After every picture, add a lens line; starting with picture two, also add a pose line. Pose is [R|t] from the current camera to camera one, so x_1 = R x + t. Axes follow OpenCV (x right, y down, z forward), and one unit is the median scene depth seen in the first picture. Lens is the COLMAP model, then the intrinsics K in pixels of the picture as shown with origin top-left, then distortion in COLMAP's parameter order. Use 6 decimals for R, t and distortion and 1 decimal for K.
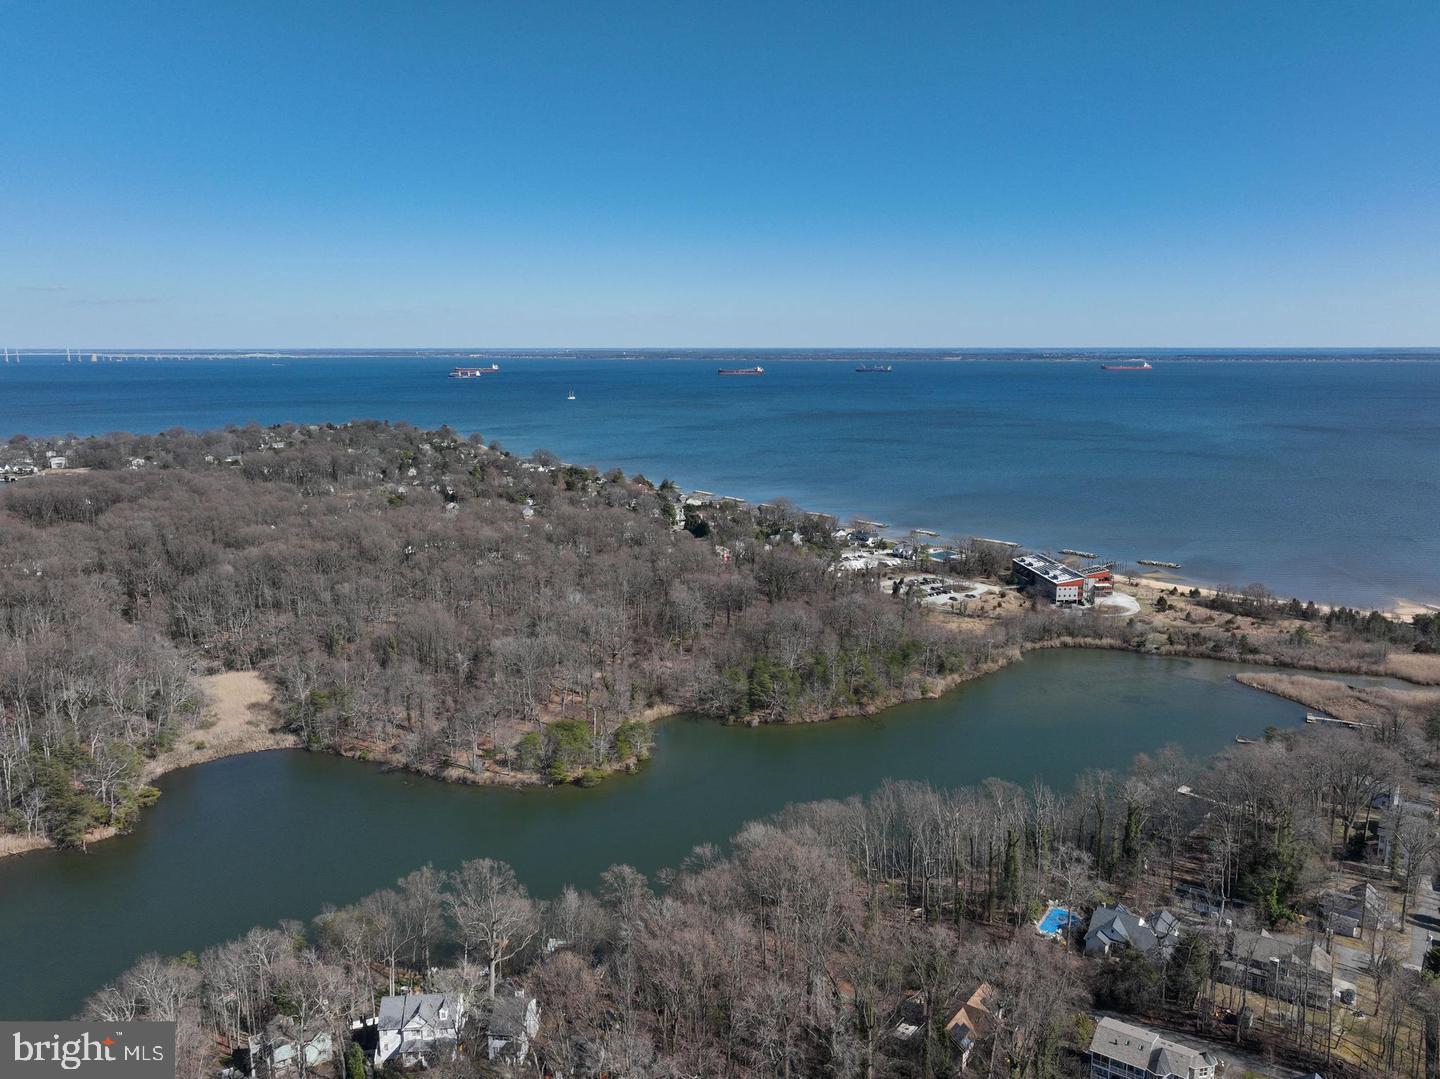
lens RADIAL K [[1016.1, 0, 720.8], [0, 1016.1, 540.7], [0, 0, 1]] dist [0.010851, -0.001008]
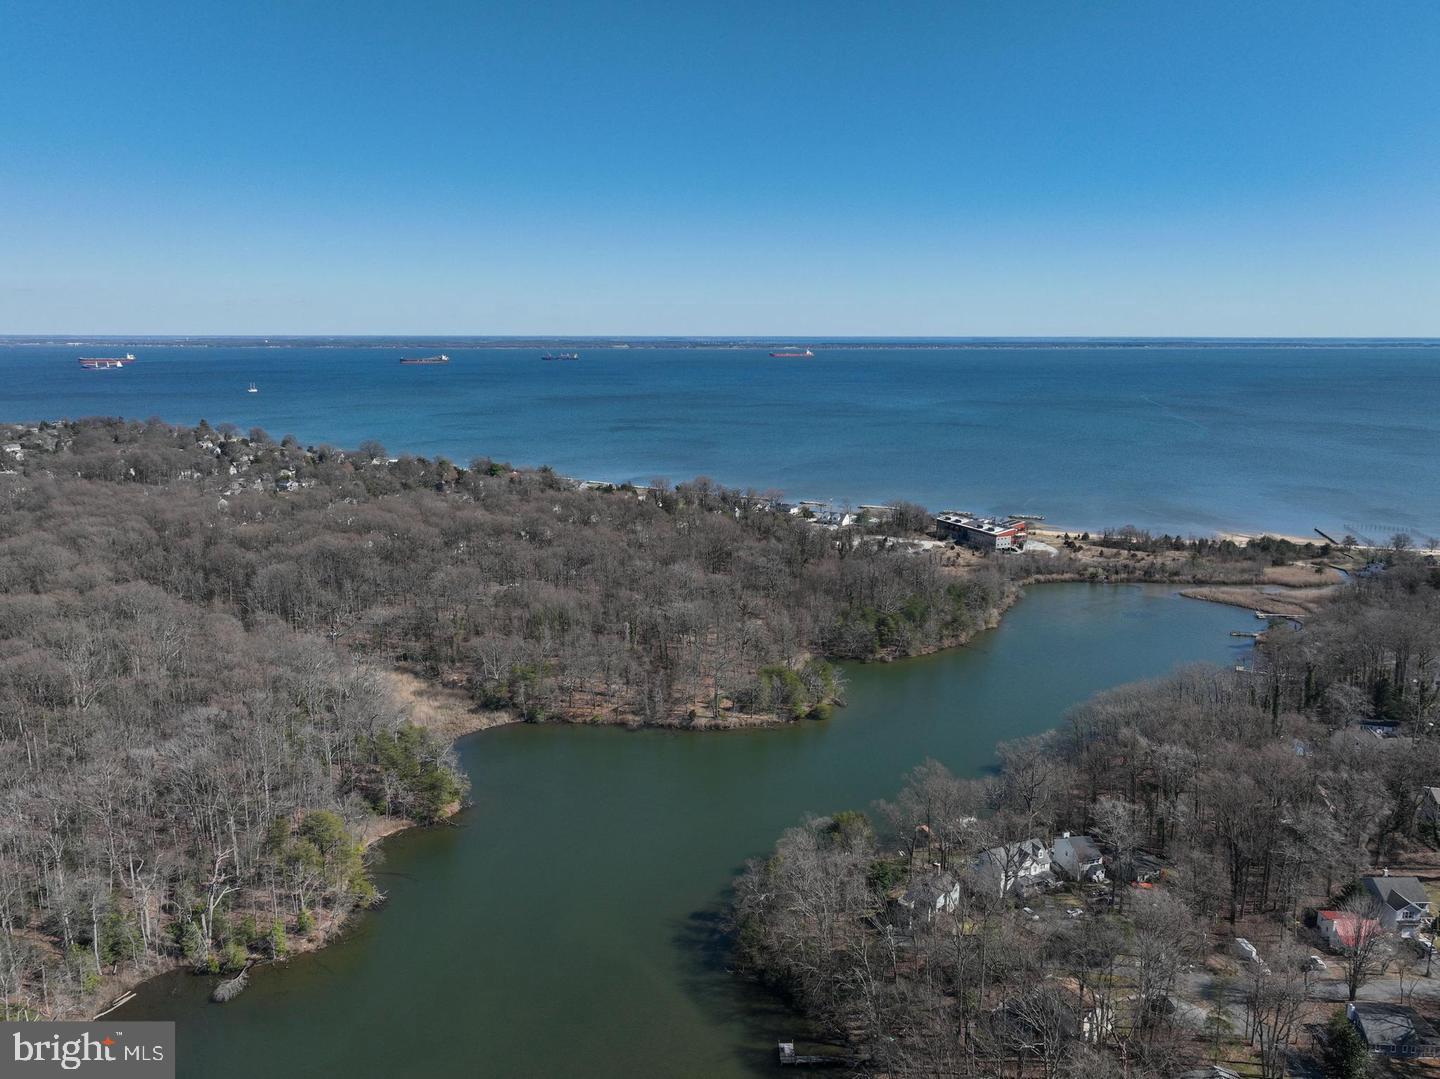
lens RADIAL K [[1016.1, 0, 716.9], [0, 1016.1, 538.7], [0, 0, 1]] dist [0.010851, -0.001008]
pose [[0.948863, -0.060979, 0.309742, -0.351948], [0.058044, 0.998139, 0.018695, 0.005475], [-0.310306, 0.000240, 0.950637, -0.036354]]
